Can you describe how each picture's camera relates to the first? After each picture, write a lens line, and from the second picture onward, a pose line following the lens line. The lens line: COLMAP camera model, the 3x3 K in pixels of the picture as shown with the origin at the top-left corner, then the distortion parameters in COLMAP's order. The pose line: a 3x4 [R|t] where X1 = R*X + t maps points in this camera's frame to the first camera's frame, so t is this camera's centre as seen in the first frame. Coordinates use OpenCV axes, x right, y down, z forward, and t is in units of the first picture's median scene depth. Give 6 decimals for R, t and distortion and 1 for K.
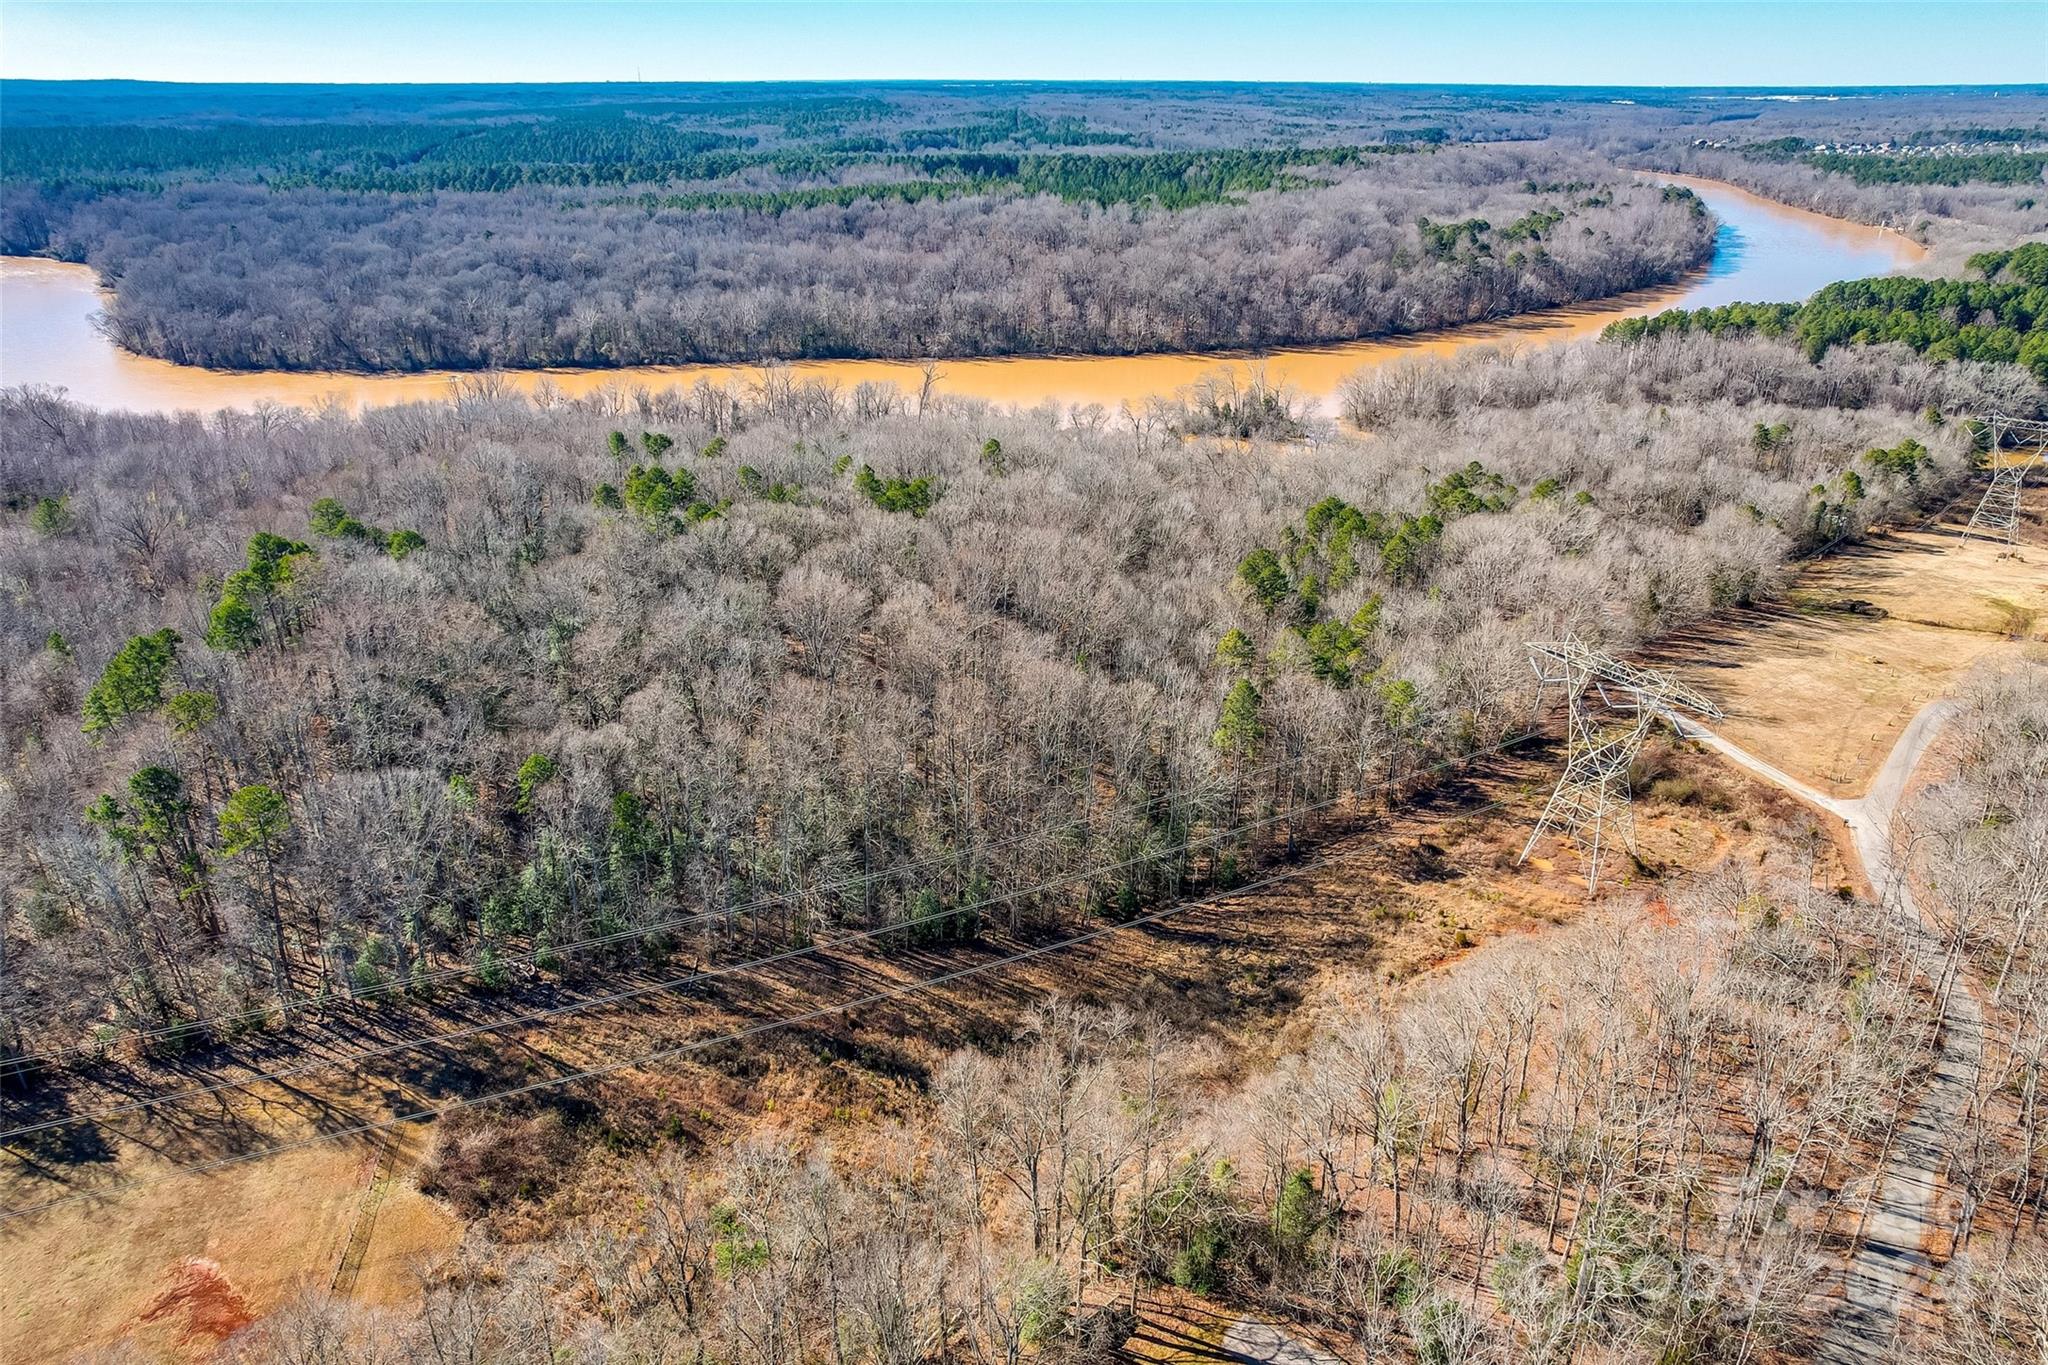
lens RADIAL K [[1355.3, 0, 1026.4], [0, 1355.3, 679.9], [0, 0, 1]] dist [-0.090850, 0.093970]
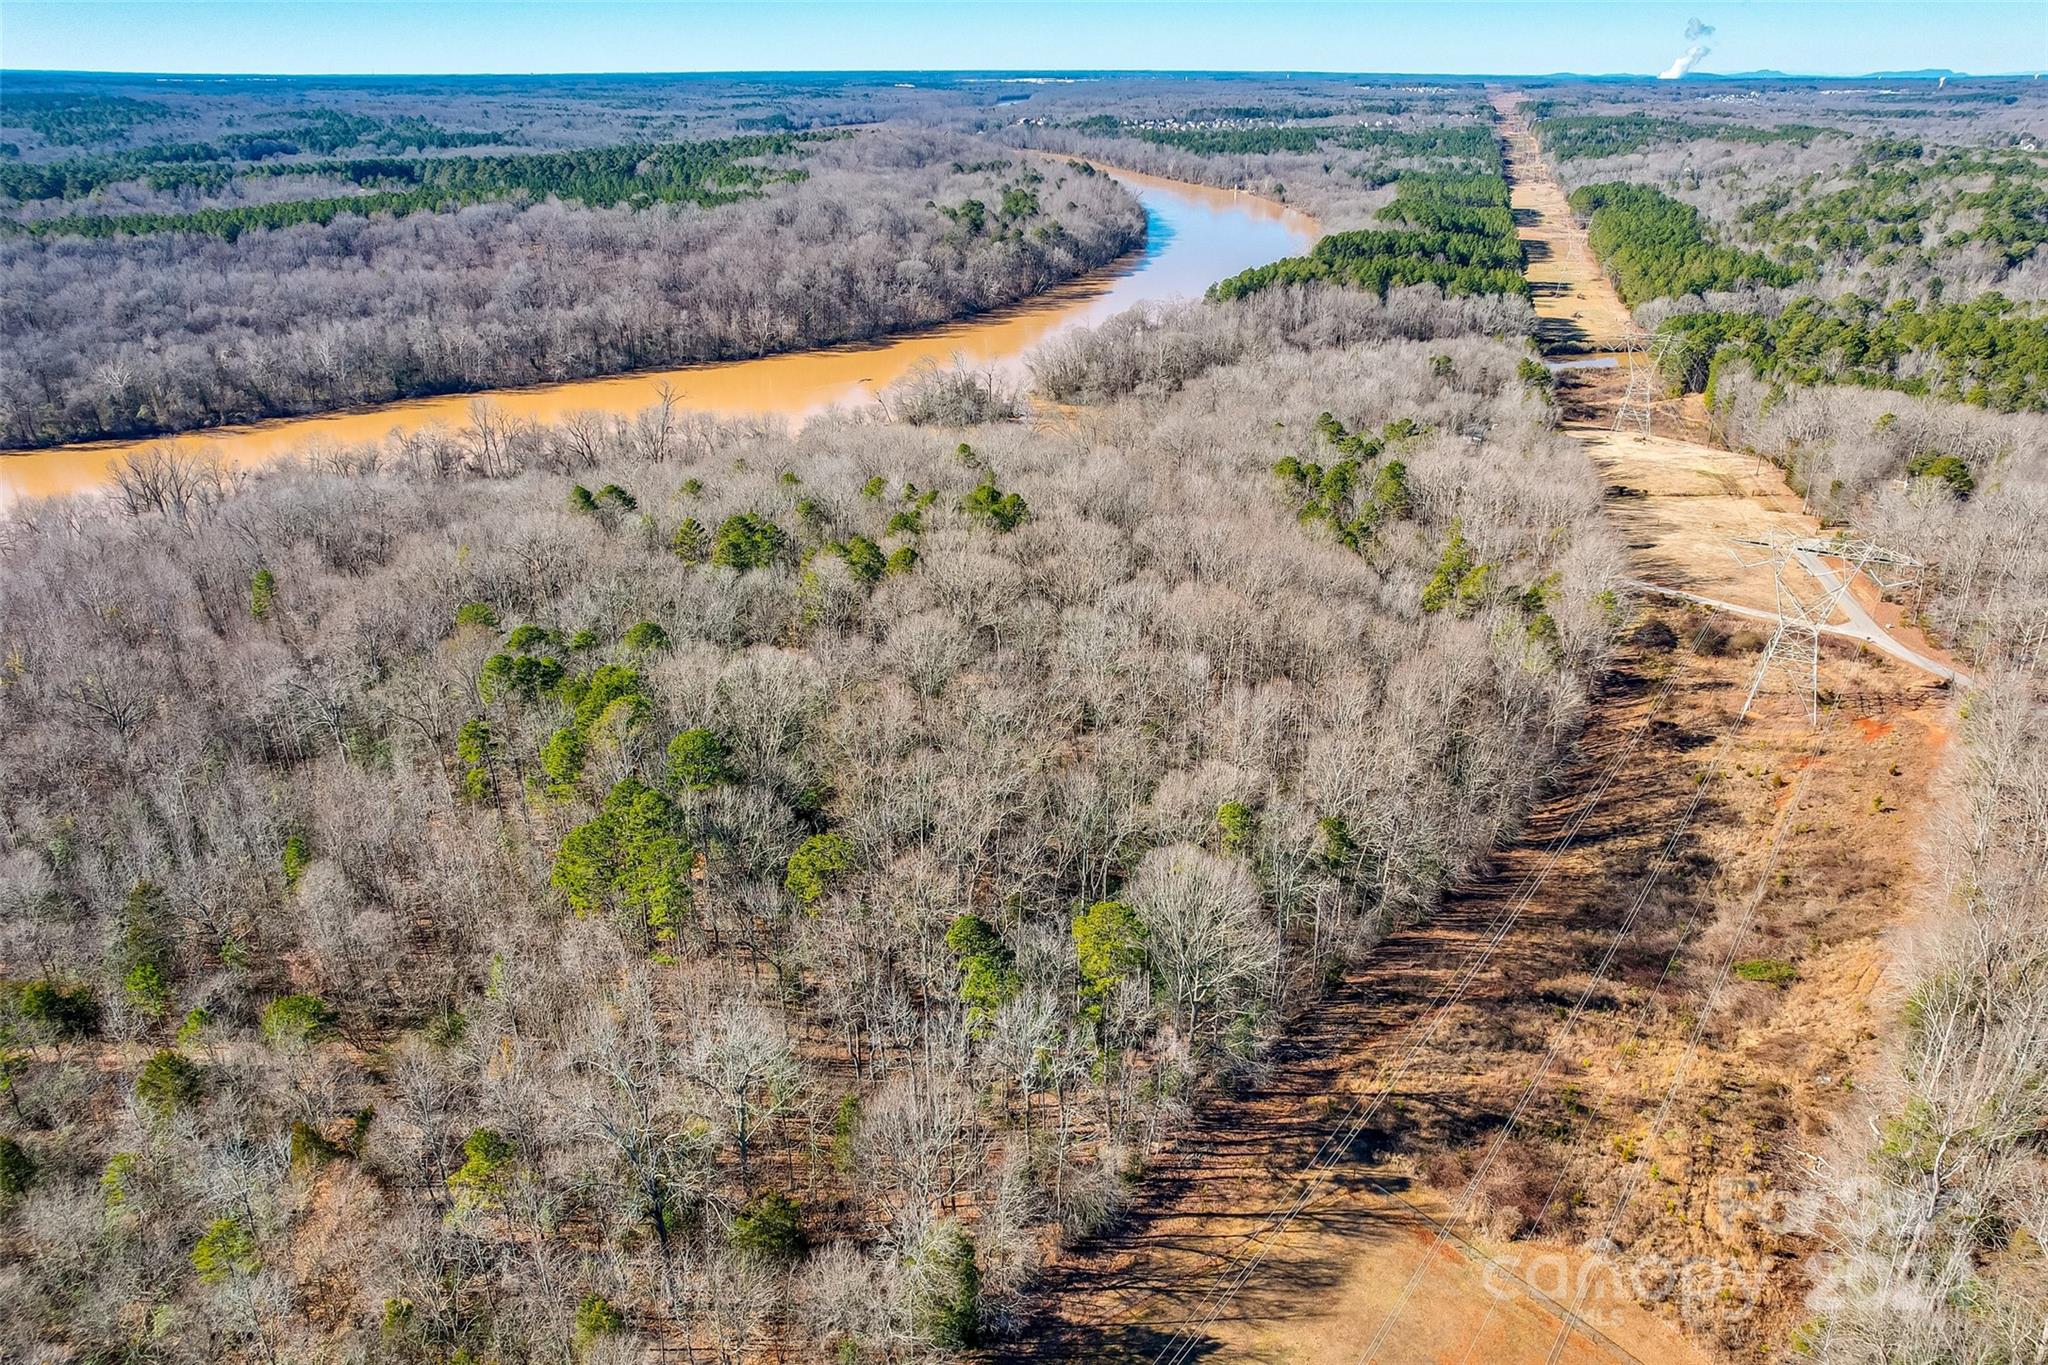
lens RADIAL K [[1355.3, 0, 1026.4], [0, 1355.3, 679.9], [0, 0, 1]] dist [-0.090850, 0.093970]
pose [[0.883497, -0.196480, 0.425239, -0.213813], [0.193518, 0.979789, 0.050646, -0.025426], [-0.426596, 0.037546, 0.903663, 0.051055]]
